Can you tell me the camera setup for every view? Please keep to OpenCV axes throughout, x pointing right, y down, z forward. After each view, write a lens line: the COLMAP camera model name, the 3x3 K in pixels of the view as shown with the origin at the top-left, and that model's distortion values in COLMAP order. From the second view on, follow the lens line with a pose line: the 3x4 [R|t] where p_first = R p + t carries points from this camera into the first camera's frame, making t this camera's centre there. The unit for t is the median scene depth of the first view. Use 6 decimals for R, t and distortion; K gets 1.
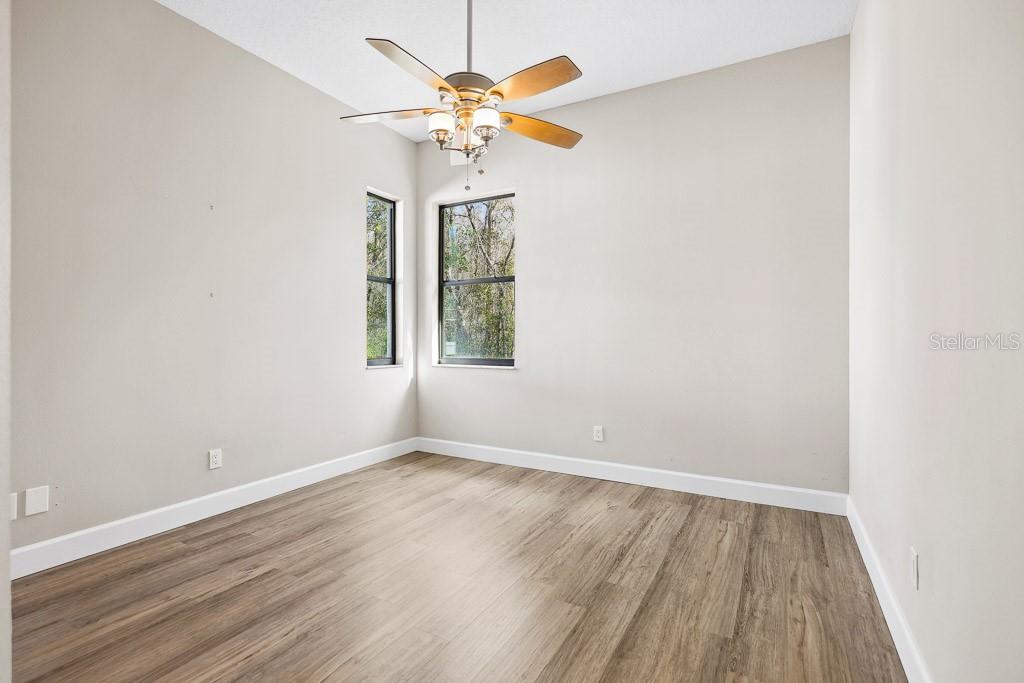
lens RADIAL K [[464.6, 0, 516.2], [0, 464.6, 334.2], [0, 0, 1]] dist [-0.001815, 0.001815]
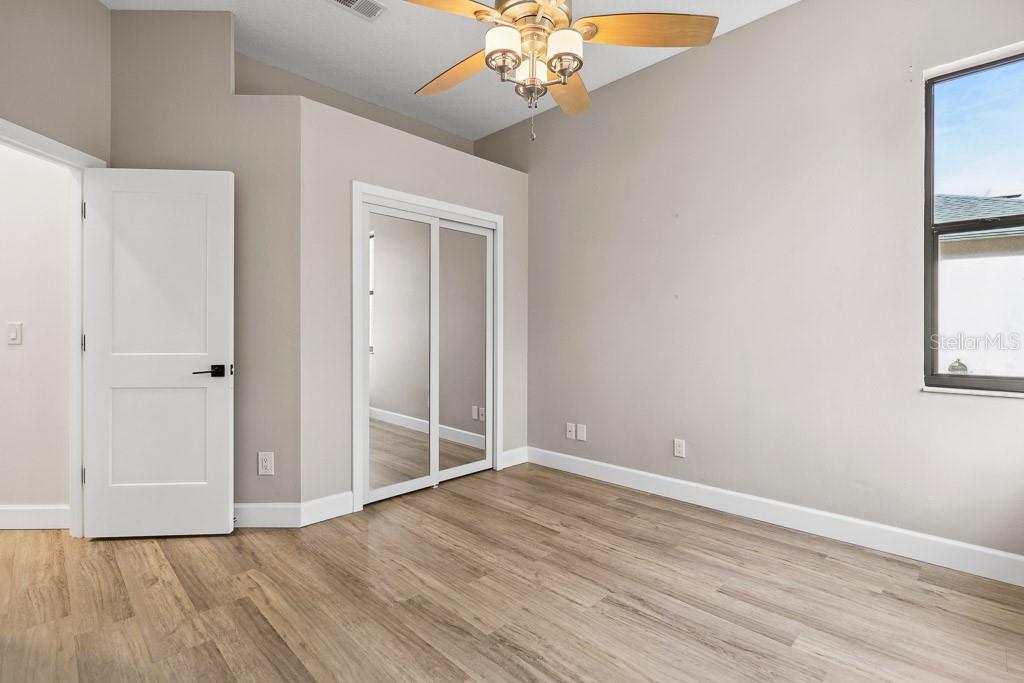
lens RADIAL K [[464.6, 0, 522.6], [0, 464.6, 342.1], [0, 0, 1]] dist [-0.001815, 0.001815]
pose [[-0.236595, 0.010198, -0.971555, 0.503191], [-0.002203, 0.999937, 0.011033, 0.015134], [0.971606, 0.004750, -0.236557, 0.960215]]
